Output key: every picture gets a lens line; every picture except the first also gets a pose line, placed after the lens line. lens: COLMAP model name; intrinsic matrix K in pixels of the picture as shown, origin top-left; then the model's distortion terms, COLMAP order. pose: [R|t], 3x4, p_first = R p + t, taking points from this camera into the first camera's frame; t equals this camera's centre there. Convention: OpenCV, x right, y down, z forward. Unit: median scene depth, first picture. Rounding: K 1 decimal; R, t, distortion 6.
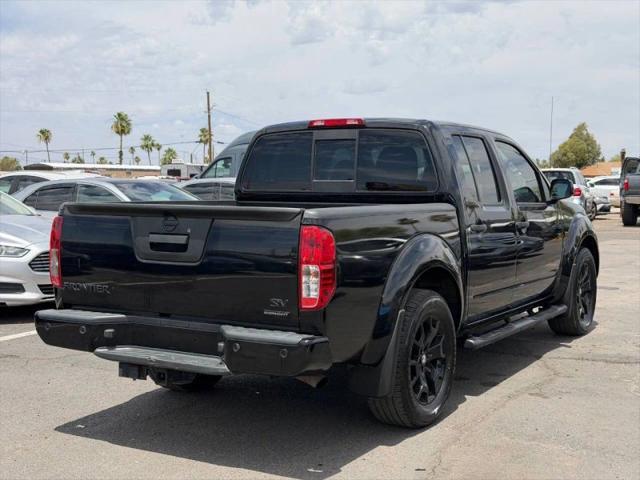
lens RADIAL K [[854.0, 0, 315.9], [0, 854.0, 241.3], [0, 0, 1]] dist [0.117265, 0.000000]
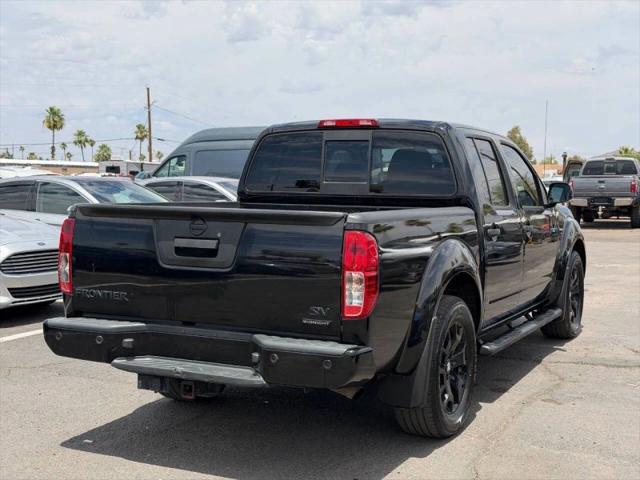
lens RADIAL K [[854.0, 0, 325.1], [0, 854.0, 239.3], [0, 0, 1]] dist [0.117265, 0.000000]
pose [[0.996428, 0.004271, 0.084333, -0.091837], [-0.004178, 0.999990, -0.001286, -0.005572], [-0.084337, 0.000929, 0.996437, 0.036854]]
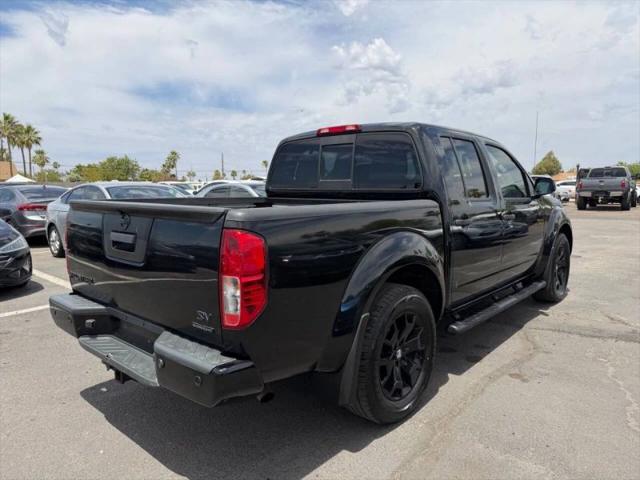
lens RADIAL K [[436.9, 0, 322.8], [0, 436.9, 229.8], [0, 0, 1]] dist [0.018328, -0.022715]
pose [[0.984229, 0.010018, -0.176613, 0.120371], [-0.004393, 0.999471, 0.032209, -0.024475], [0.176842, -0.030925, 0.983753, 0.453835]]
